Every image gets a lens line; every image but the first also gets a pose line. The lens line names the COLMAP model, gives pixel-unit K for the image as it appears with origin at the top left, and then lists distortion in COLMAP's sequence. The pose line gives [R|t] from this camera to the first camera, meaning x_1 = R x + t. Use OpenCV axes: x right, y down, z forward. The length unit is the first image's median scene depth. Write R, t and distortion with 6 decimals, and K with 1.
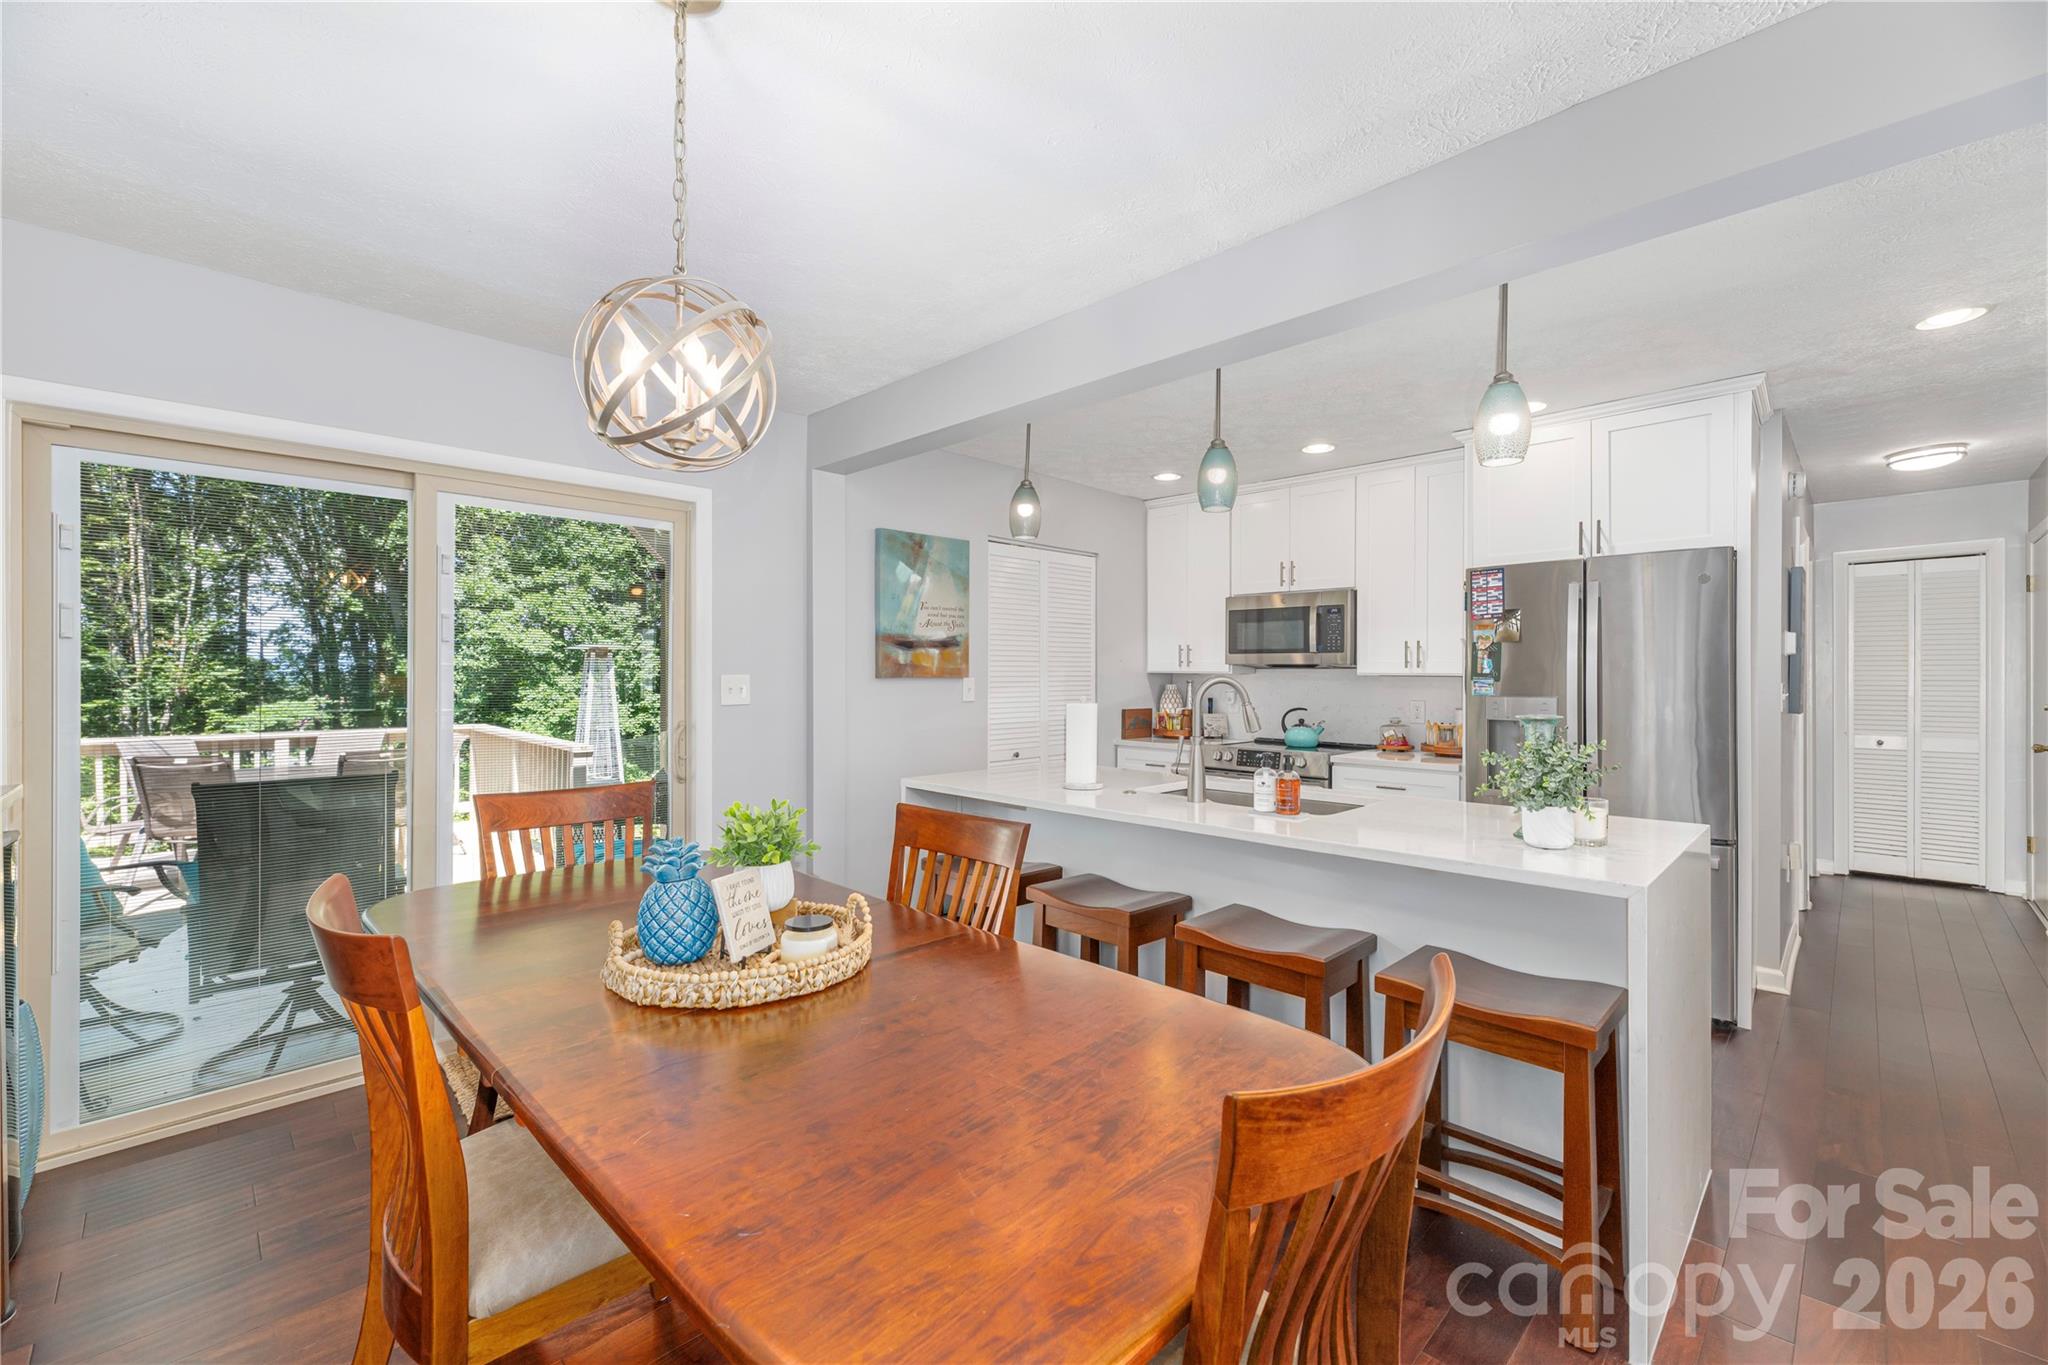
lens RADIAL K [[821.9, 0, 1020.7], [0, 821.9, 680.9], [0, 0, 1]] dist [0.000680, 0.000961]
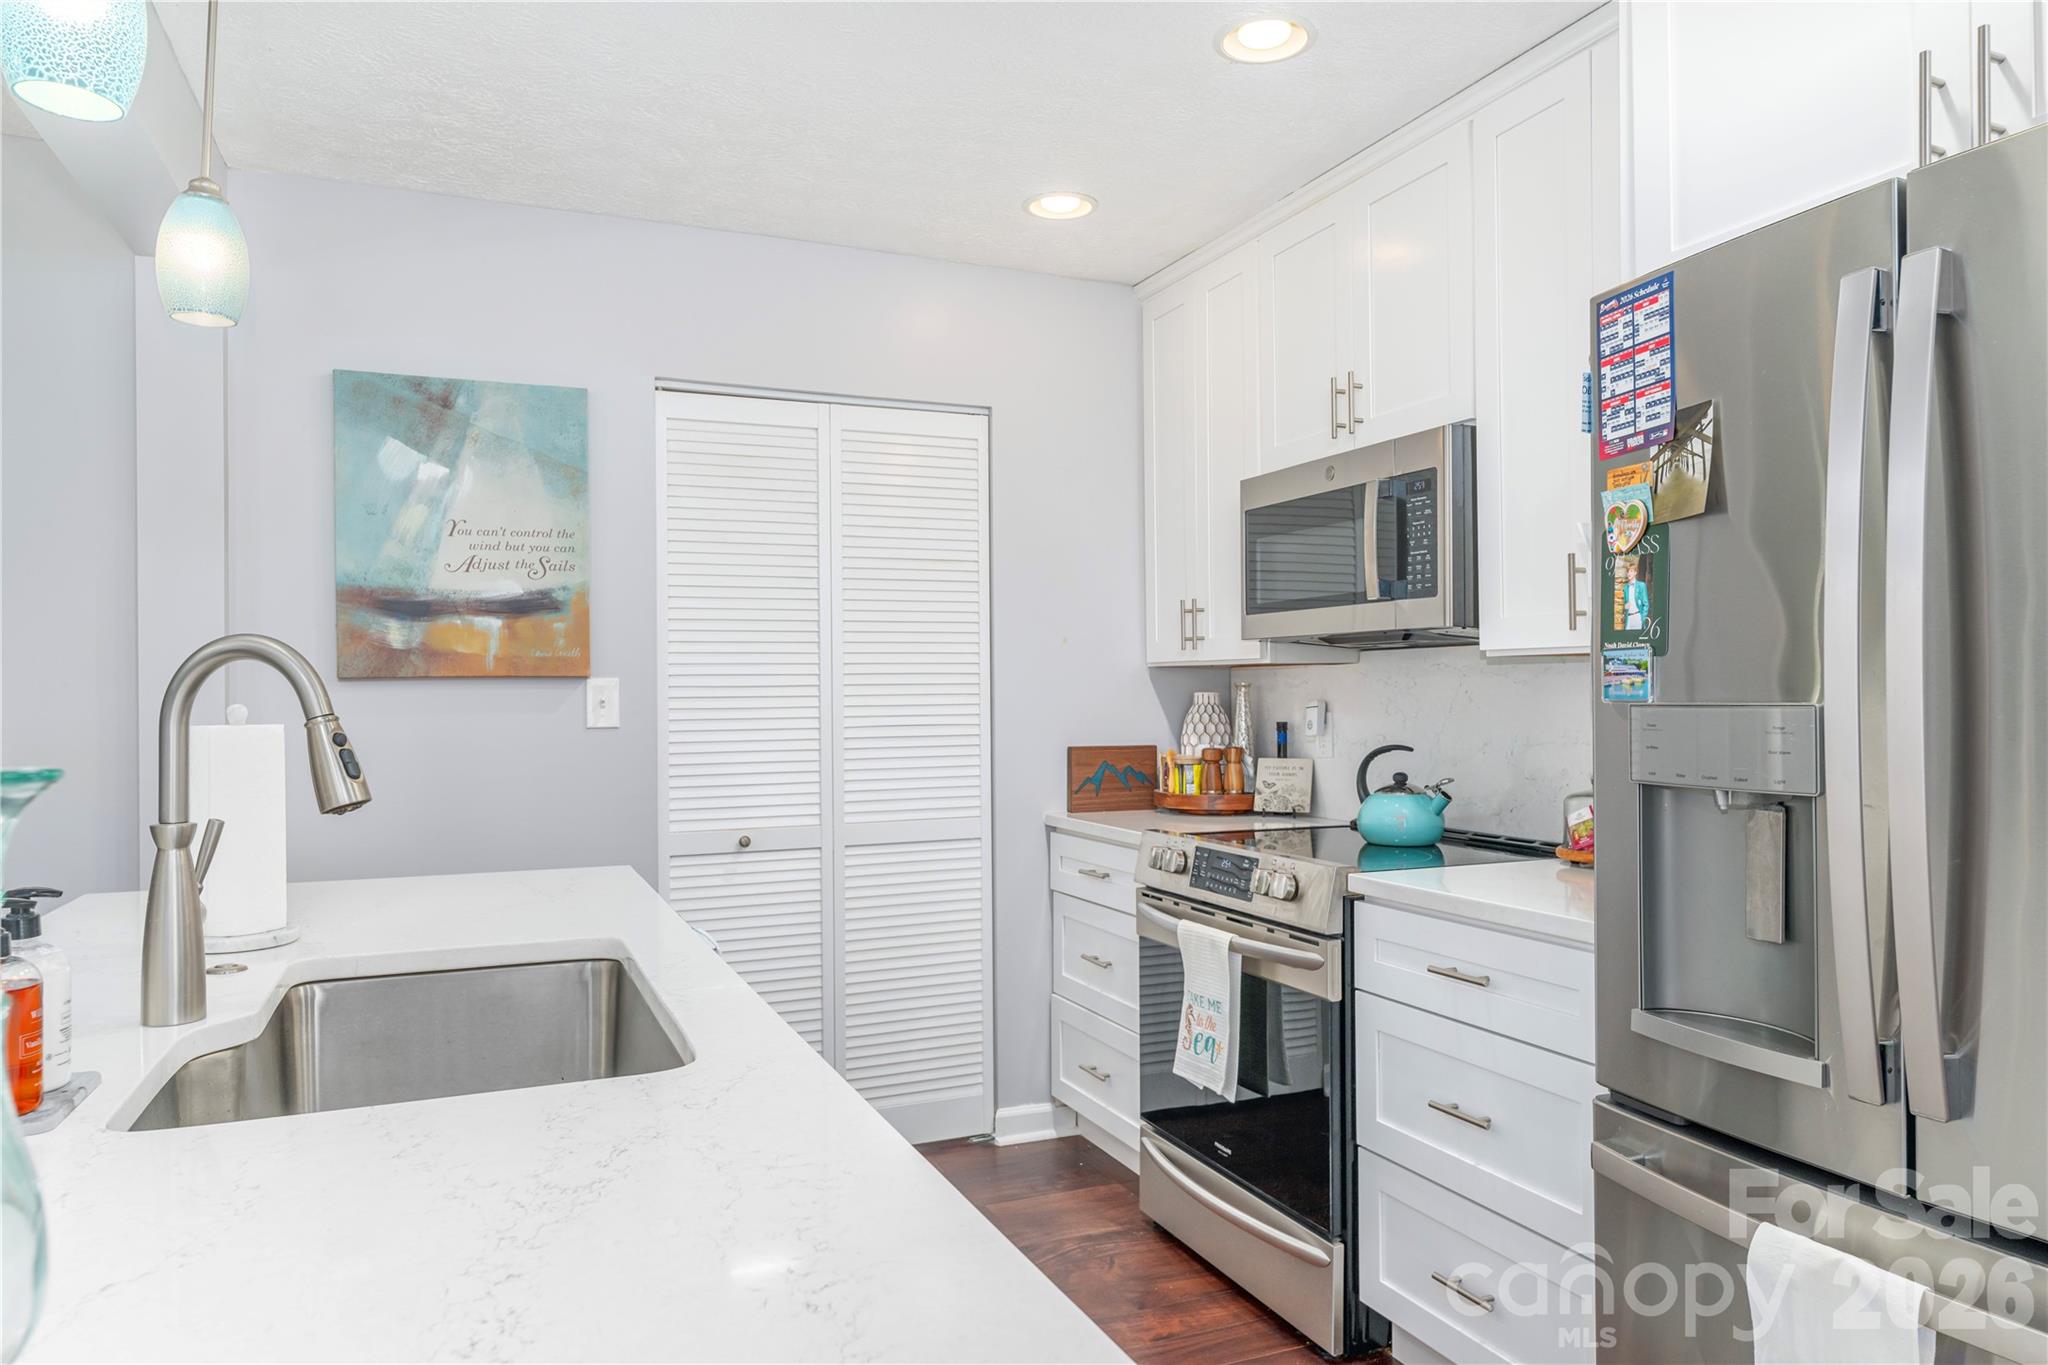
lens RADIAL K [[1301.0, 0, 1021.6], [0, 1301.0, 689.5], [0, 0, 1]] dist [0.001794, -0.000165]
pose [[0.932593, -0.011604, -0.360742, 0.449392], [0.007710, 0.999895, -0.012233, 0.014351], [0.360846, 0.008627, 0.932585, 0.401084]]
